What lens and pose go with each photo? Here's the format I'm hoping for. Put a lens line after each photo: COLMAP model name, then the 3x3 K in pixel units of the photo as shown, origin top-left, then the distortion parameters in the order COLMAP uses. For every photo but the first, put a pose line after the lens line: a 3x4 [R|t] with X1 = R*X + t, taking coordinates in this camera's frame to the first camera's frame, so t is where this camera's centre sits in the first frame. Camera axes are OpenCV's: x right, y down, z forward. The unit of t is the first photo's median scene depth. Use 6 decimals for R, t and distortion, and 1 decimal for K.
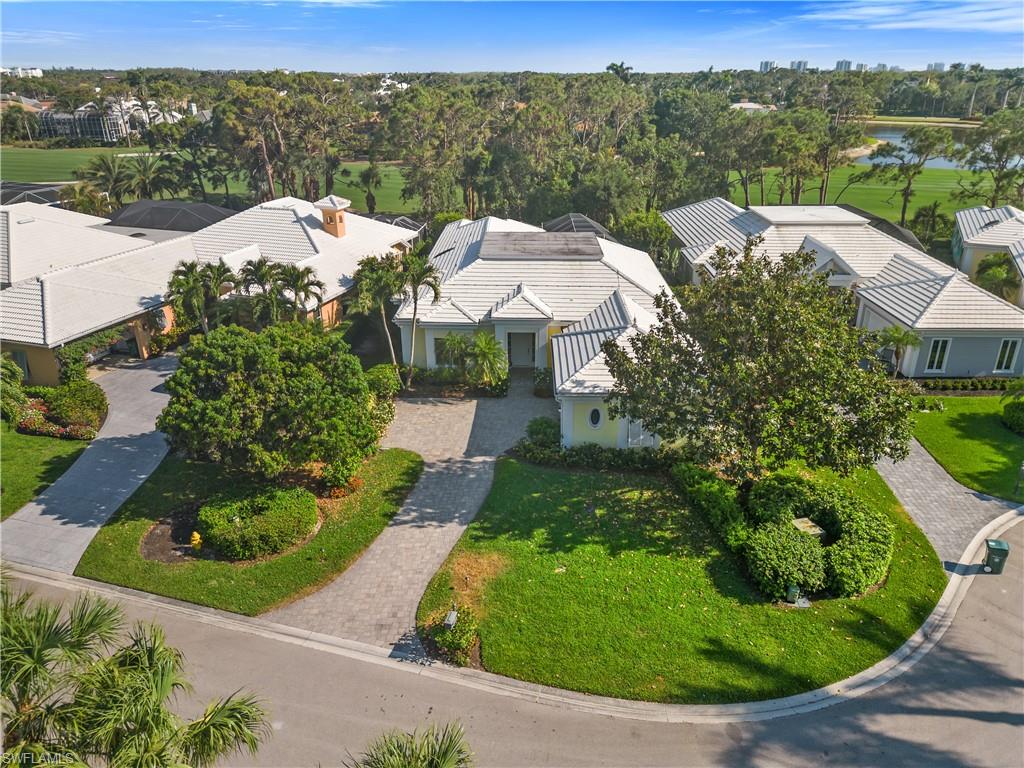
lens RADIAL K [[720.7, 0, 512.0], [0, 720.7, 384.0], [0, 0, 1]] dist [0.077193, -0.090028]
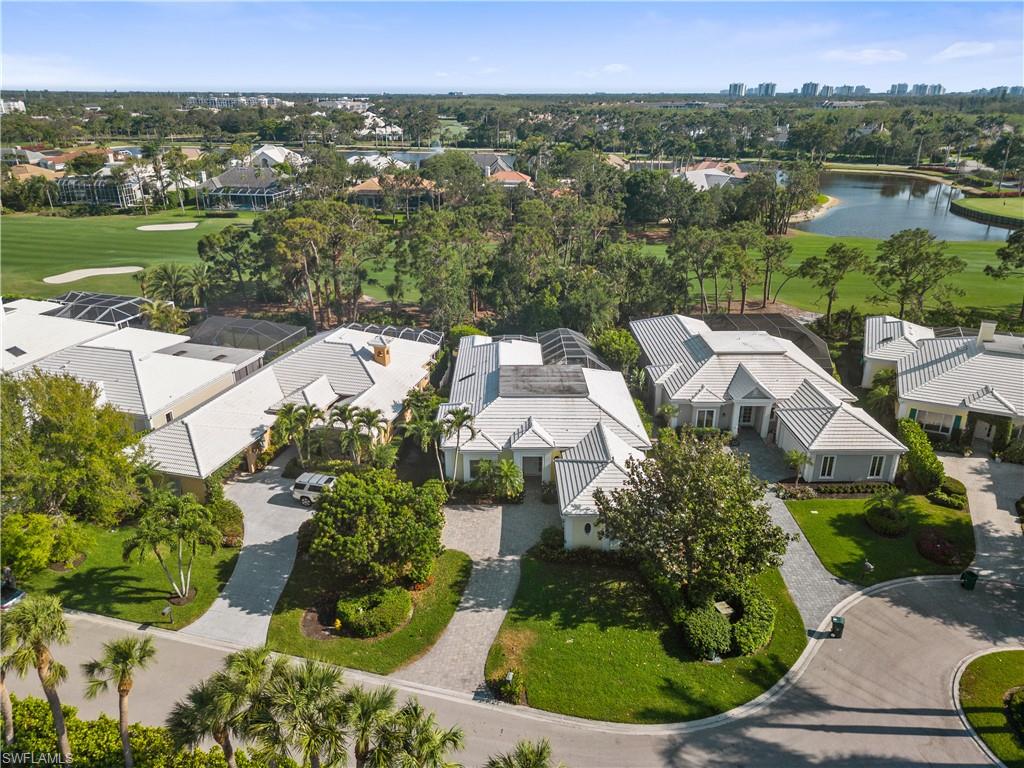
lens RADIAL K [[724.7, 0, 506.8], [0, 724.7, 387.8], [0, 0, 1]] dist [0.074706, -0.093672]
pose [[0.999622, -0.010648, 0.025349, -0.086026], [0.010978, 0.999856, -0.012937, -0.227382], [-0.025207, 0.013210, 0.999595, -0.496131]]
